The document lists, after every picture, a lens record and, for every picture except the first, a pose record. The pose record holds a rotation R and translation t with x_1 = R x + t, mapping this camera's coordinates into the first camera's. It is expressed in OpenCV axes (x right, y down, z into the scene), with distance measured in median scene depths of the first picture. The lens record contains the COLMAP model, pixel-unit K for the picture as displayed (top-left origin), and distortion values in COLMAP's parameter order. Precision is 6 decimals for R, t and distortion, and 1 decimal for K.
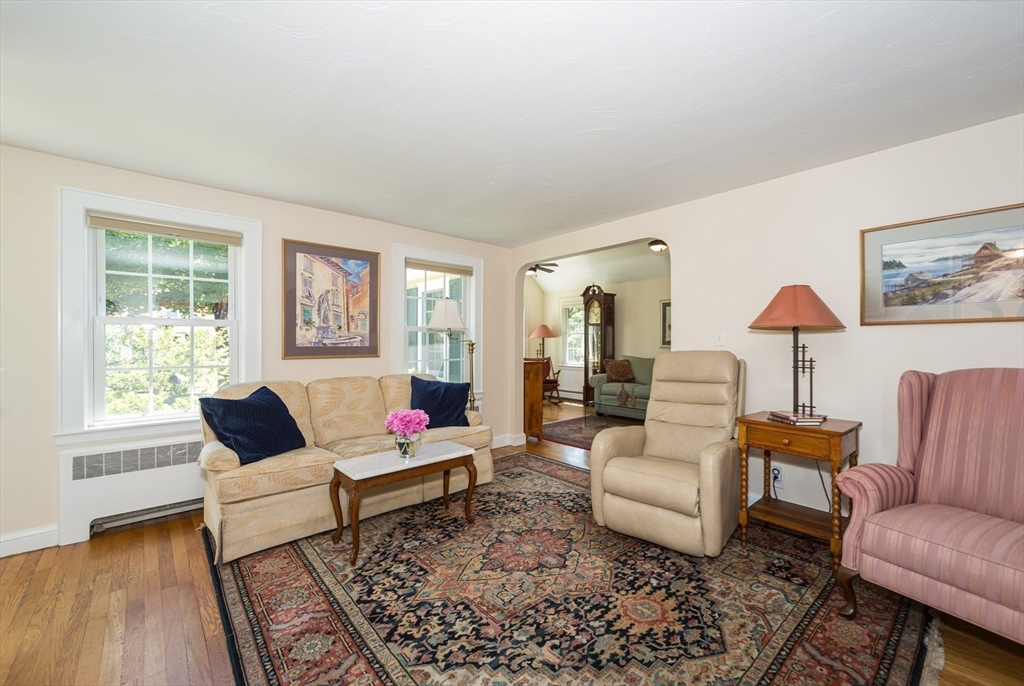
lens RADIAL K [[408.1, 0, 523.0], [0, 408.1, 343.2], [0, 0, 1]] dist [0.002540, -0.000935]
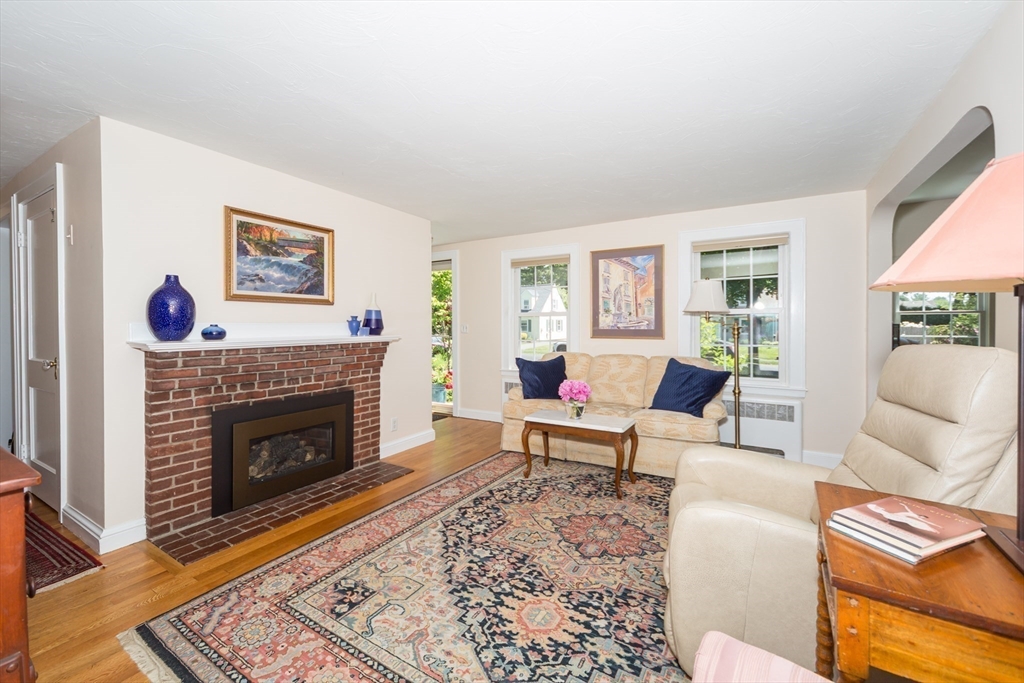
lens RADIAL K [[390.1, 0, 533.0], [0, 390.1, 328.5], [0, 0, 1]] dist [-0.001433, -0.000158]
pose [[0.326392, 0.005385, -0.945219, 1.044360], [-0.000878, 0.999985, 0.005394, -0.000707], [0.945234, -0.000931, 0.326392, 0.650688]]
